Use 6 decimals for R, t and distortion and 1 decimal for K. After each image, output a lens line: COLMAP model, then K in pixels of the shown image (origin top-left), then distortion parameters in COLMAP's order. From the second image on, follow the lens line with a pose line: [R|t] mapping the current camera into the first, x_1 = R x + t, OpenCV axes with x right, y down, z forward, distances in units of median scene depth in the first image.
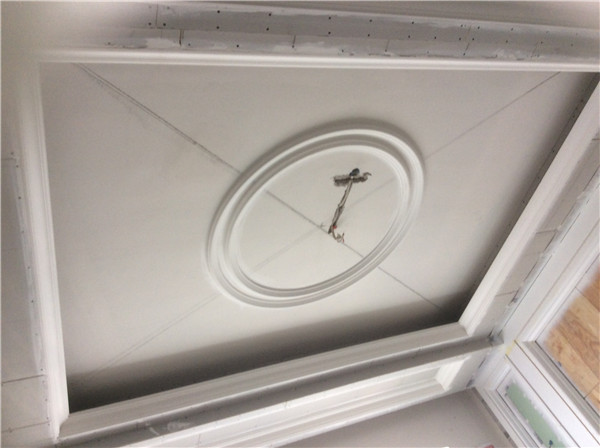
lens RADIAL K [[560.6, 0, 299.7], [0, 560.6, 224.4], [0, 0, 1]] dist [0.052275, 0.000000]
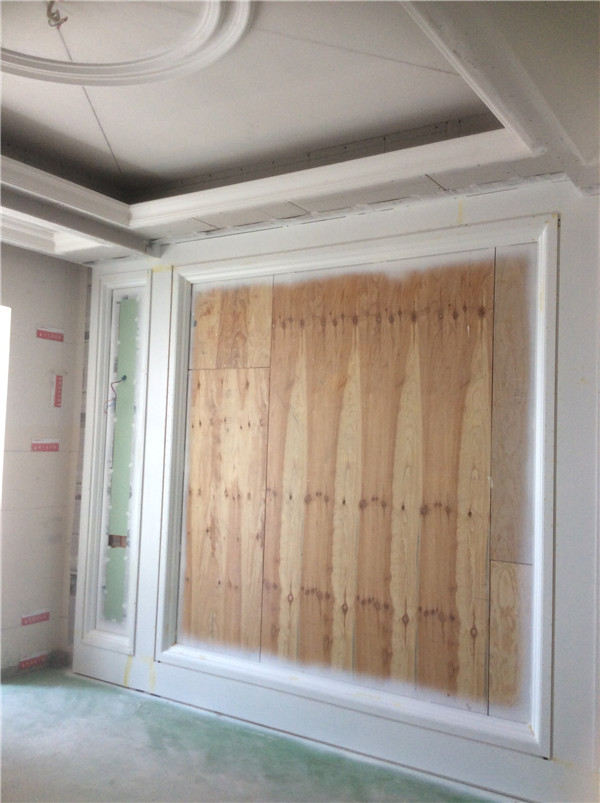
lens RADIAL K [[750.3, 0, 301.3], [0, 750.3, 401.5], [0, 0, 1]] dist [0.052275, 0.000000]
pose [[0.652524, 0.448140, 0.611051, -0.050114], [-0.706992, 0.650255, 0.278085, -0.086173], [-0.272717, -0.613465, 0.741138, 0.087487]]
